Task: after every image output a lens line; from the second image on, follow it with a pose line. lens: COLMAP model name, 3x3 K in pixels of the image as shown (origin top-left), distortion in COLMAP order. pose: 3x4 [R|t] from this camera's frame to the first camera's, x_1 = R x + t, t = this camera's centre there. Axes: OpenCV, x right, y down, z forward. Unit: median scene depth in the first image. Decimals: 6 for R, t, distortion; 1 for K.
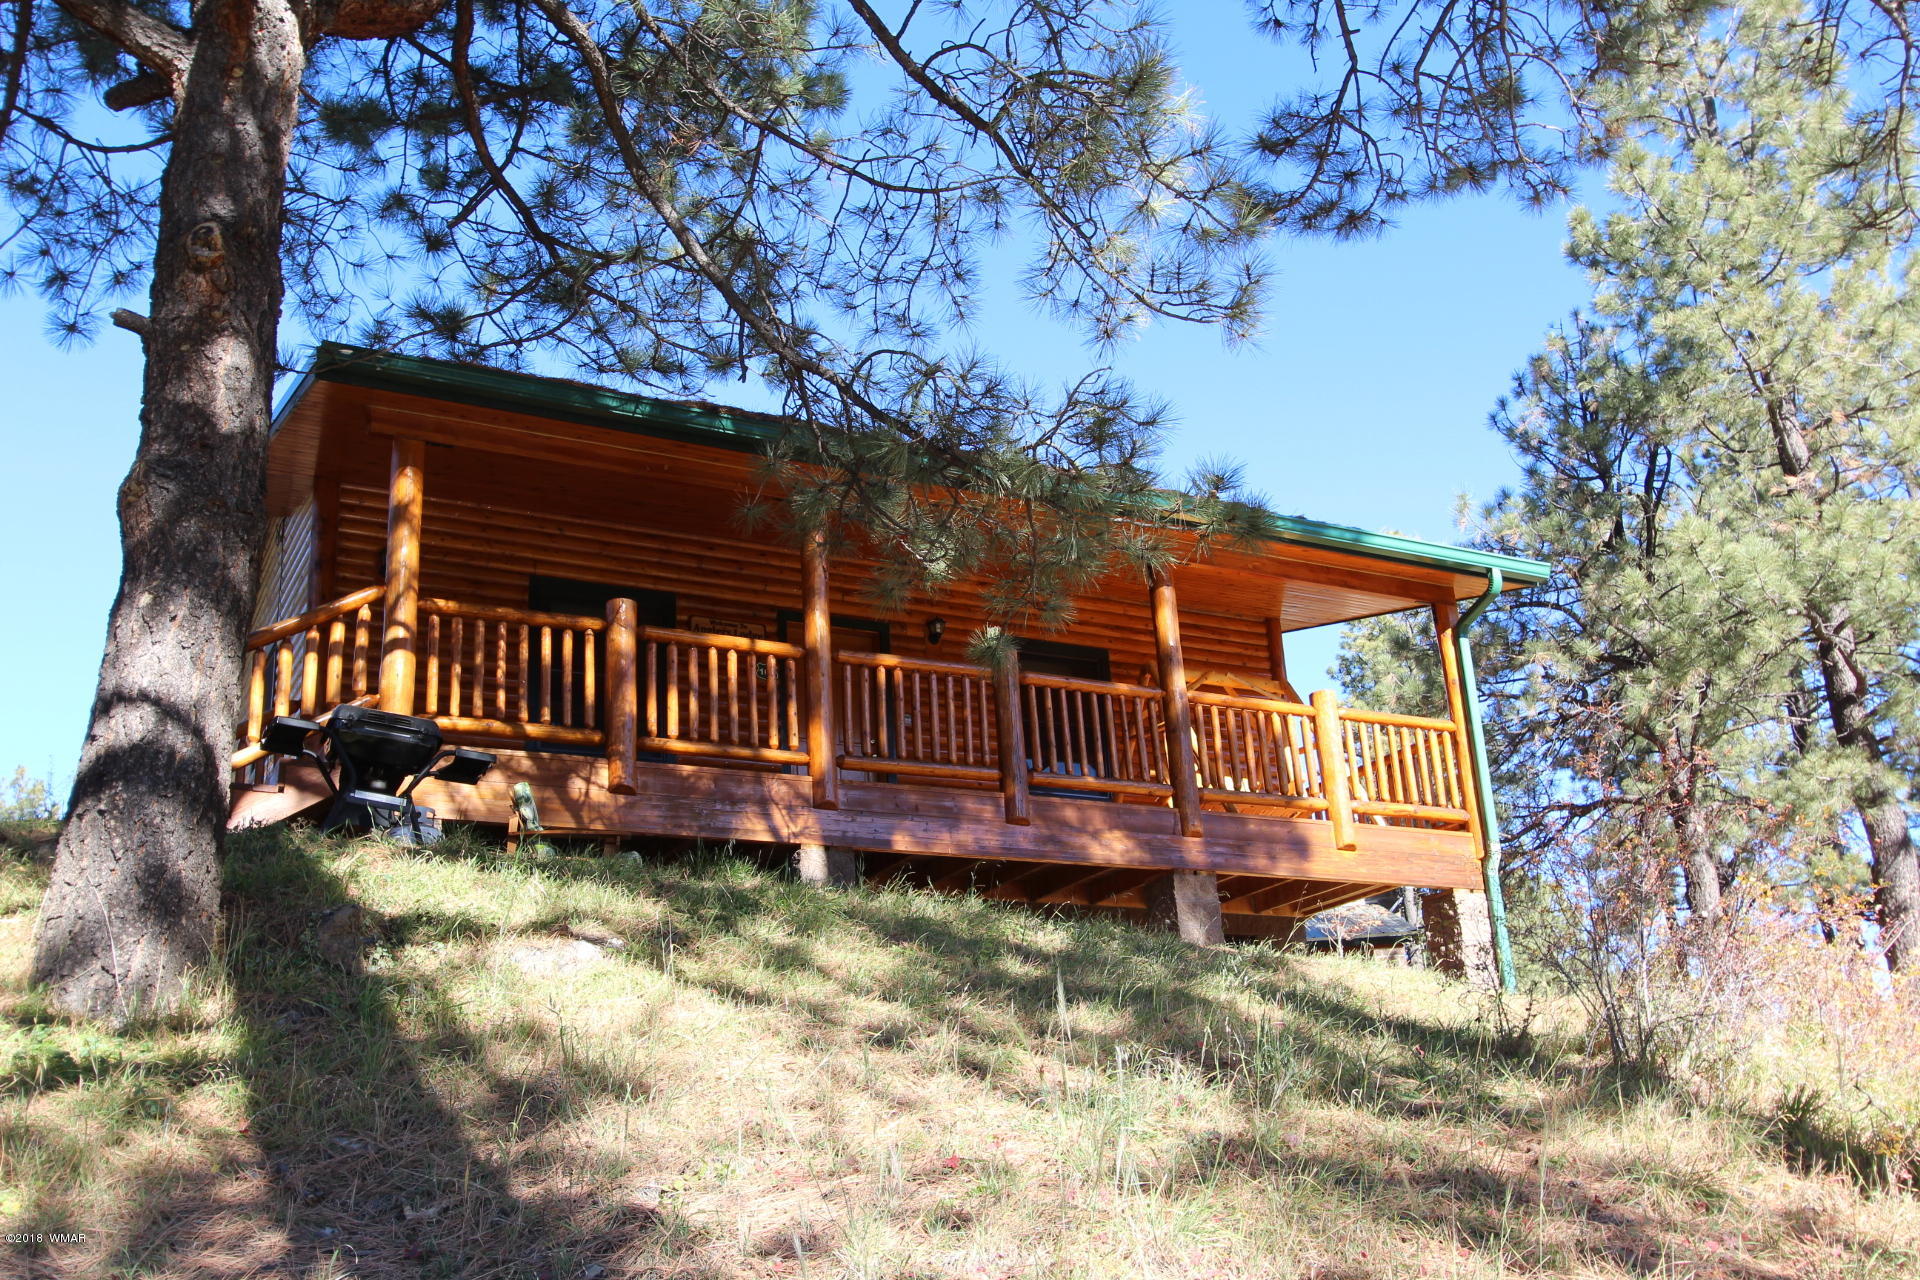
lens RADIAL K [[1845.7, 0, 952.8], [0, 1845.7, 637.9], [0, 0, 1]] dist [-0.003269, 0.045412]
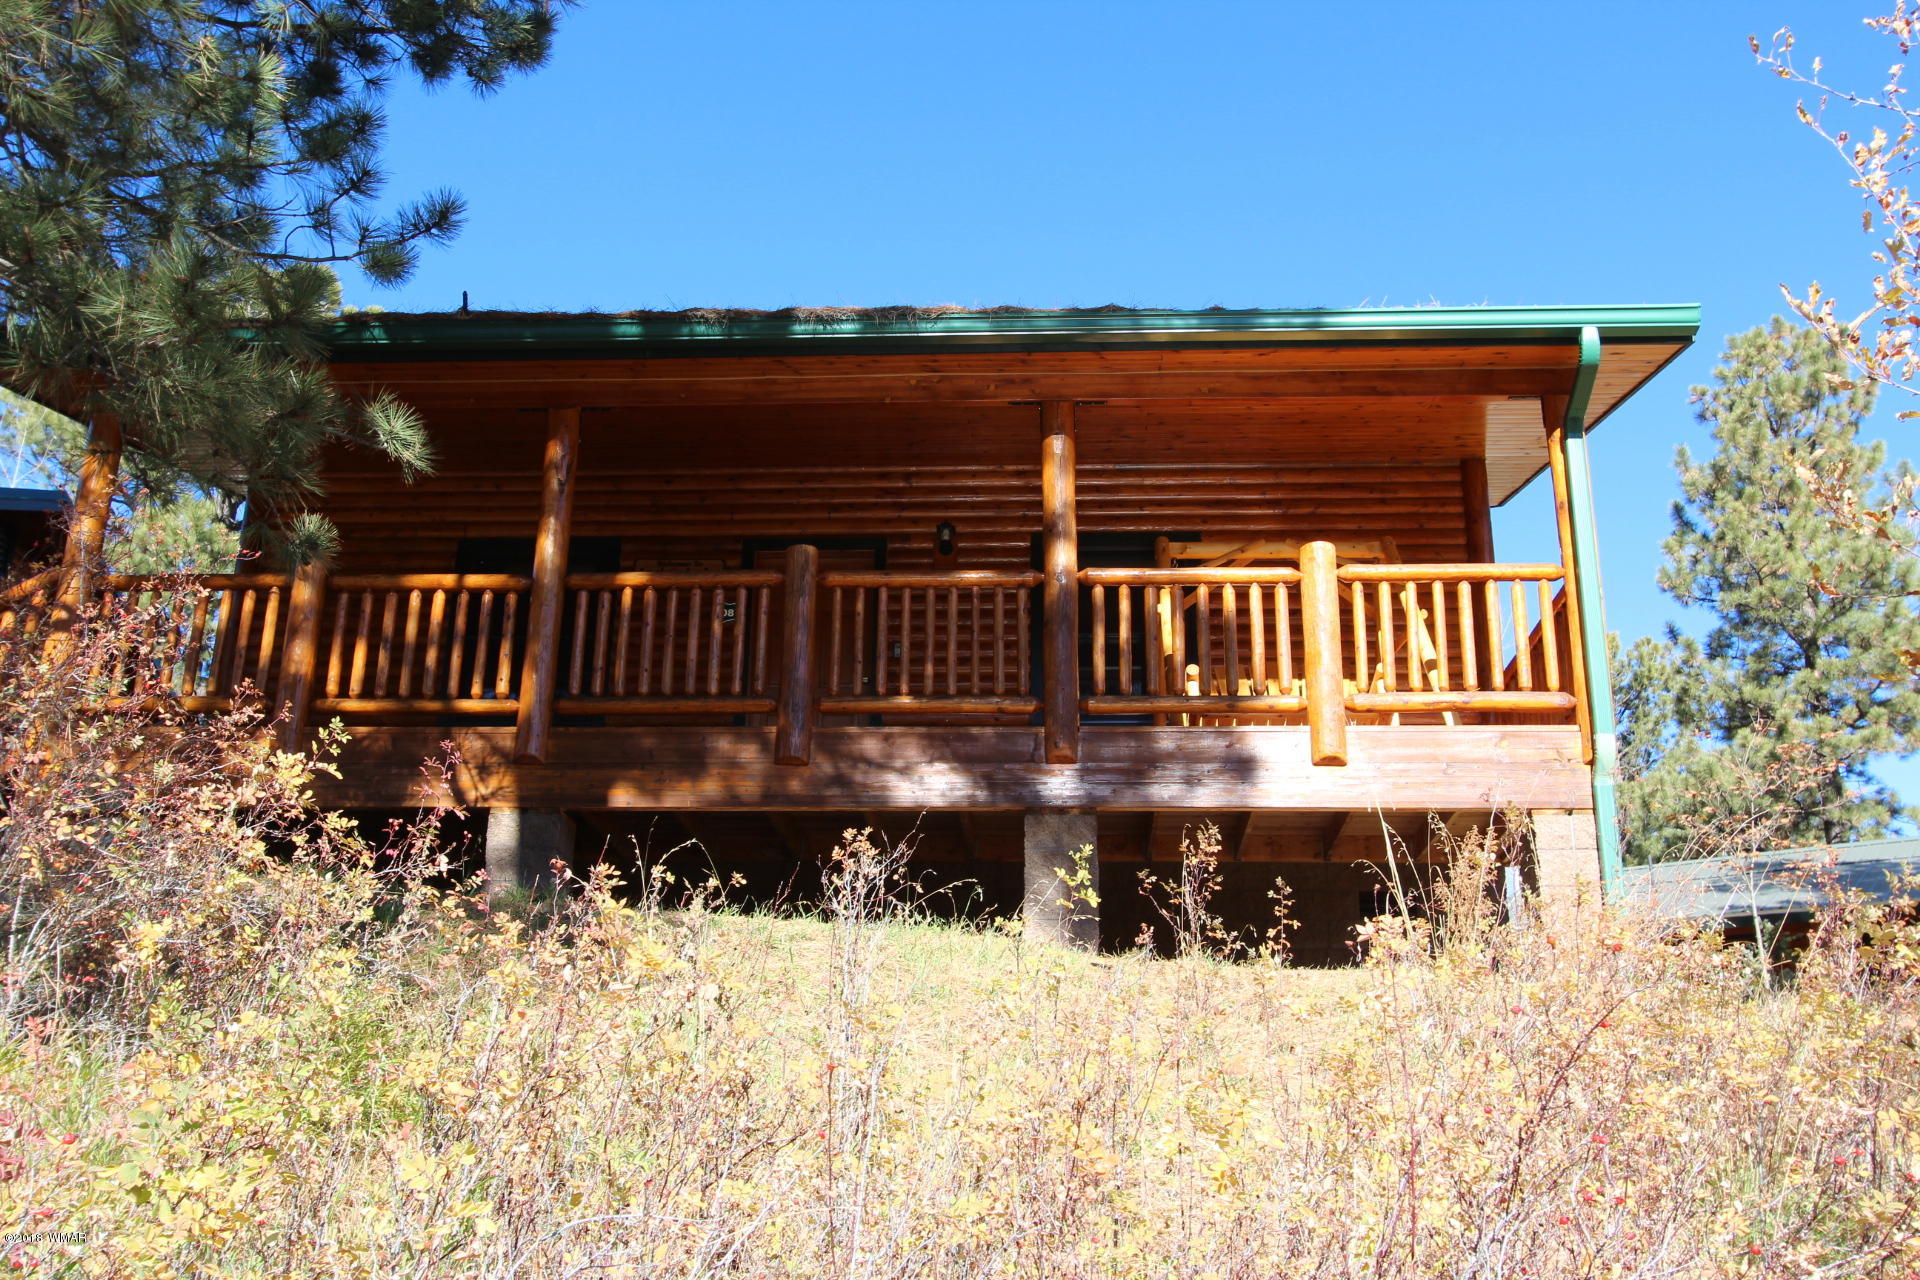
lens RADIAL K [[1845.7, 0, 952.8], [0, 1845.7, 637.9], [0, 0, 1]] dist [-0.003269, 0.045412]
pose [[0.848771, -0.107283, -0.517763, 0.520956], [0.116936, 0.993040, -0.014069, 0.067892], [0.515668, -0.048603, 0.855409, 0.371826]]
